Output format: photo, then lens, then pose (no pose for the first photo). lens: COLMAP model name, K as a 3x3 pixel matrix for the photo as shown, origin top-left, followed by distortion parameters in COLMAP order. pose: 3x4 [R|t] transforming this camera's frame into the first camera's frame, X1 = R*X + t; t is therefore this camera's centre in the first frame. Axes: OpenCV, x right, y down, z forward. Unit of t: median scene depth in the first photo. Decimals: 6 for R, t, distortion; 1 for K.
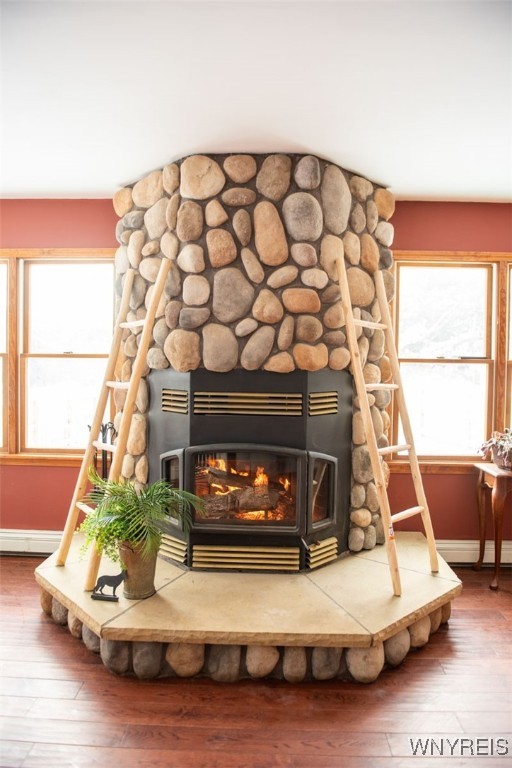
lens RADIAL K [[520.7, 0, 255.6], [0, 520.7, 378.6], [0, 0, 1]] dist [-0.044607, -0.007593]
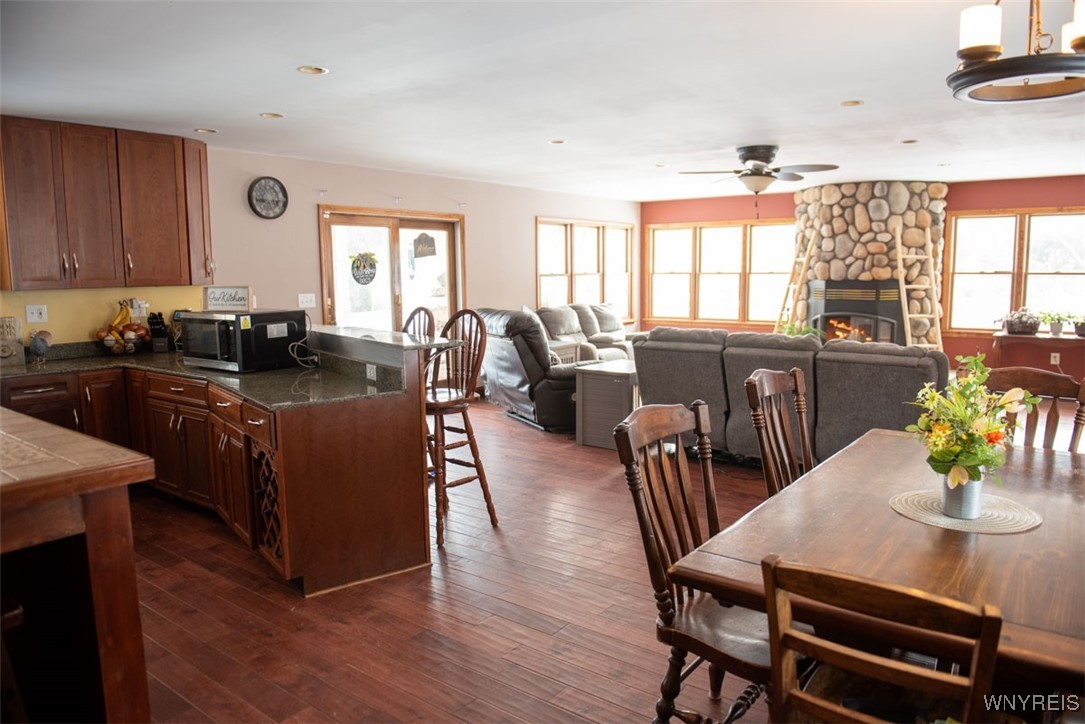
lens RADIAL K [[735.6, 0, 553.6], [0, 735.6, 357.8], [0, 0, 1]] dist [-0.044607, -0.007593]
pose [[0.816826, 0.048296, -0.574858, 0.770682], [0.002899, 0.996133, 0.087808, 0.040219], [0.576876, -0.073390, 0.813528, -2.349103]]
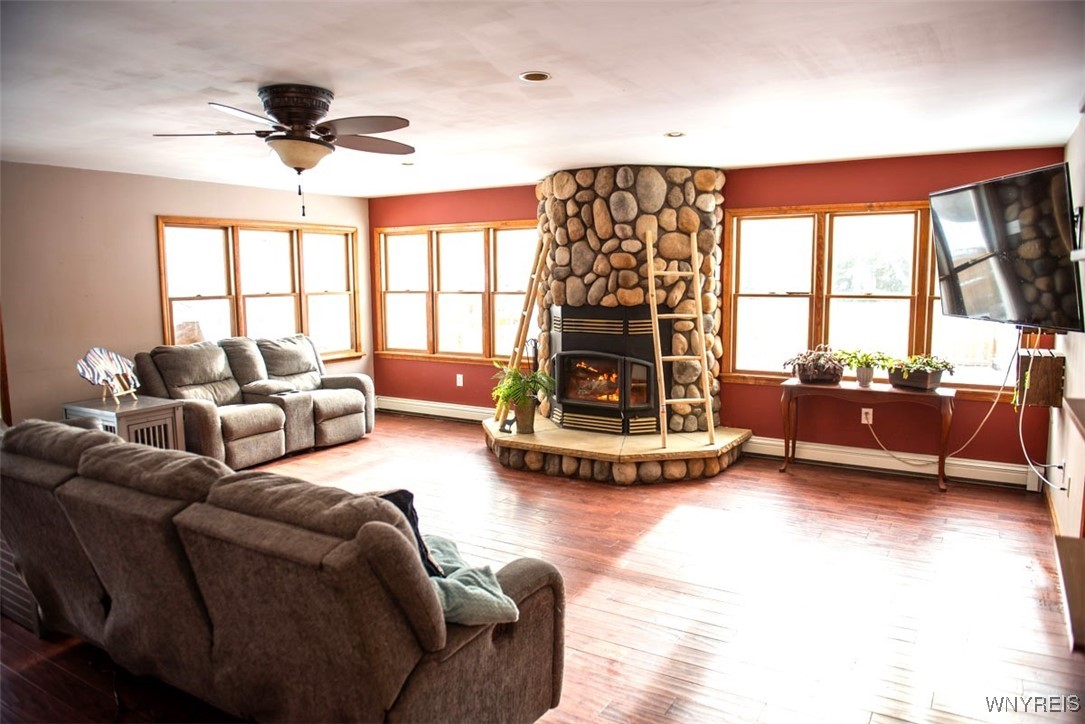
lens RADIAL K [[735.6, 0, 549.7], [0, 735.6, 358.3], [0, 0, 1]] dist [-0.044607, -0.007593]
pose [[0.868657, 0.037157, -0.494019, 1.001786], [0.003854, 0.996646, 0.081738, -0.038856], [0.495400, -0.072906, 0.865600, -1.038942]]
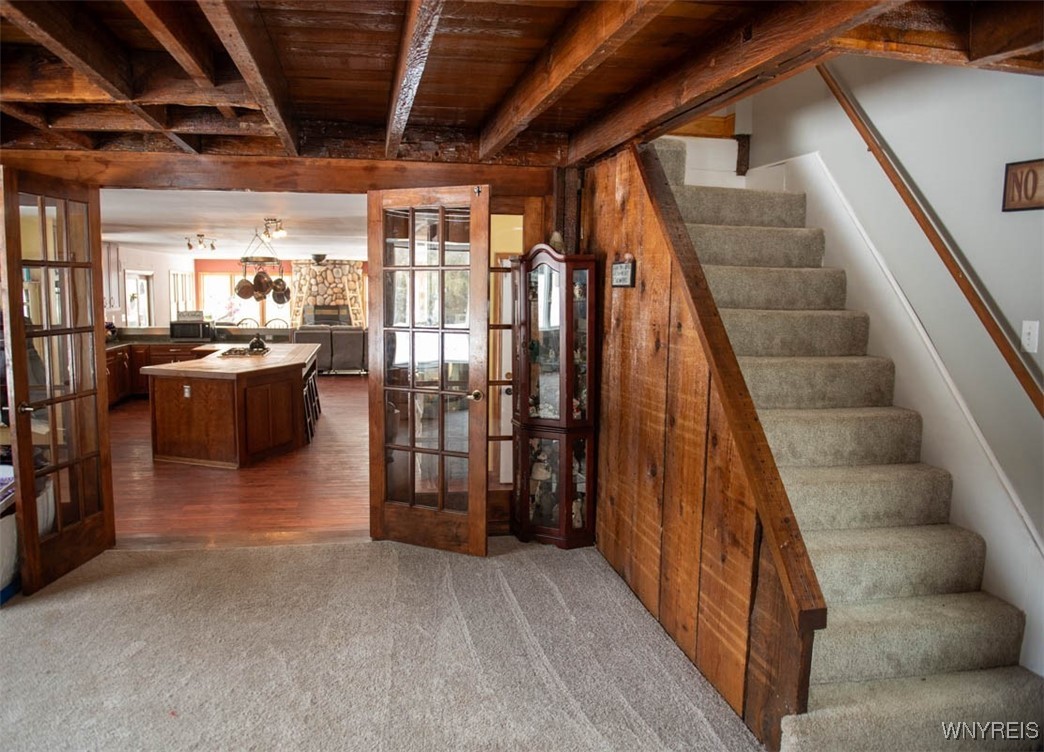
lens RADIAL K [[805.0, 0, 518.8], [0, 805.0, 373.1], [0, 0, 1]] dist [-0.072125, -0.003579]
pose [[0.977728, -0.024813, 0.208404, 0.164825], [0.007312, 0.996411, 0.084329, -0.002241], [-0.209749, -0.080927, 0.974400, -6.599357]]
